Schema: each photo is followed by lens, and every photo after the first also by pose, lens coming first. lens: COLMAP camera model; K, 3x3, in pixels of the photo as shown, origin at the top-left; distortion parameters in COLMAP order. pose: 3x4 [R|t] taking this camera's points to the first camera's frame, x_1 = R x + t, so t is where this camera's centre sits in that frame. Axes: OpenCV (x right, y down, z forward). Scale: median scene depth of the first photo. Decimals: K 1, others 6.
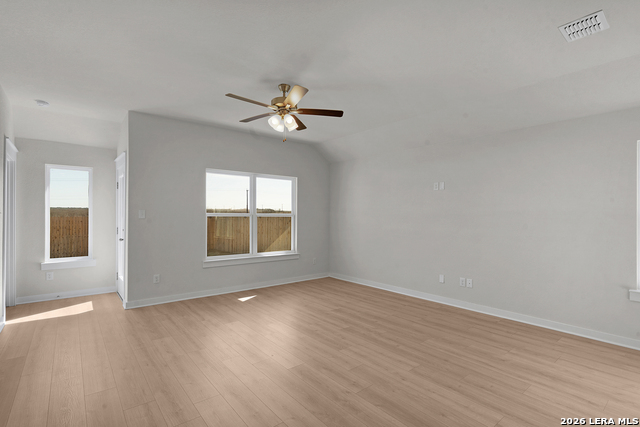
lens RADIAL K [[307.5, 0, 320.1], [0, 307.5, 218.9], [0, 0, 1]] dist [0.005116, -0.001570]
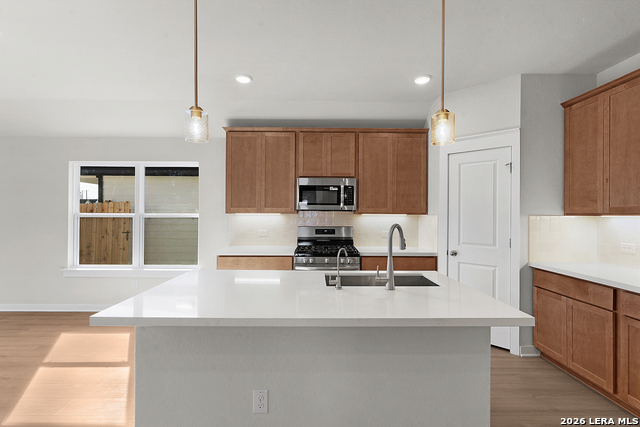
lens RADIAL K [[307.5, 0, 323.3], [0, 307.5, 213.5], [0, 0, 1]] dist [0.005116, -0.001570]
pose [[0.617927, -0.002254, 0.786232, 0.410472], [0.003720, 0.999993, -0.000057, -0.009409], [-0.786227, 0.002960, 0.617931, -0.471407]]
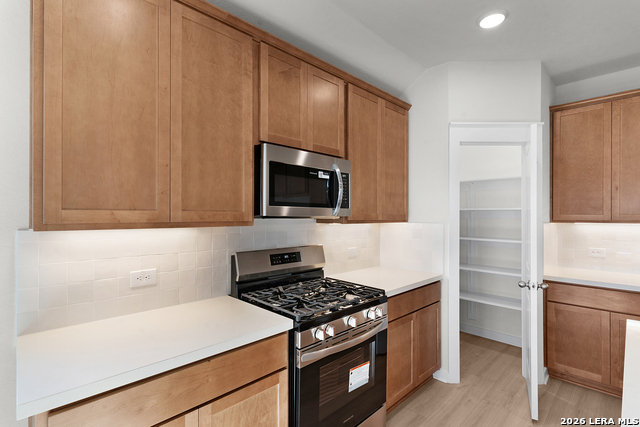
lens RADIAL K [[307.5, 0, 318.0], [0, 307.5, 216.0], [0, 0, 1]] dist [0.005116, -0.001570]
pose [[-0.095987, -0.002729, 0.995379, 0.645301], [0.004847, 0.999983, 0.003209, -0.020448], [-0.995371, 0.005133, -0.095972, 0.051384]]
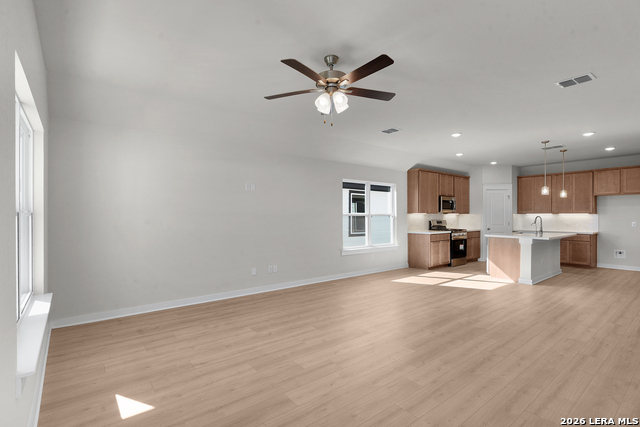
lens RADIAL K [[307.5, 0, 319.1], [0, 307.5, 213.6], [0, 0, 1]] dist [0.005116, -0.001570]
pose [[0.006024, 0.002876, 0.999978, -0.671825], [0.005818, 0.999979, -0.002911, -0.006740], [-0.999965, 0.005835, 0.006007, 0.732086]]
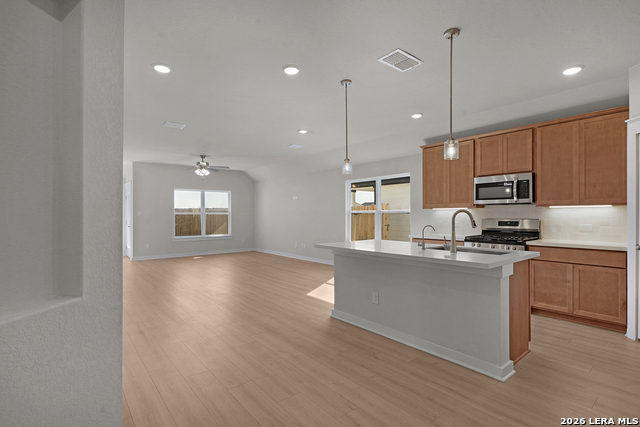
lens RADIAL K [[307.5, 0, 315.4], [0, 307.5, 215.0], [0, 0, 1]] dist [0.005116, -0.001570]
pose [[0.999961, -0.008816, -0.000936, 0.501542], [0.008811, 0.999947, -0.005261, 0.015434], [0.000983, 0.005253, 0.999986, -0.888594]]
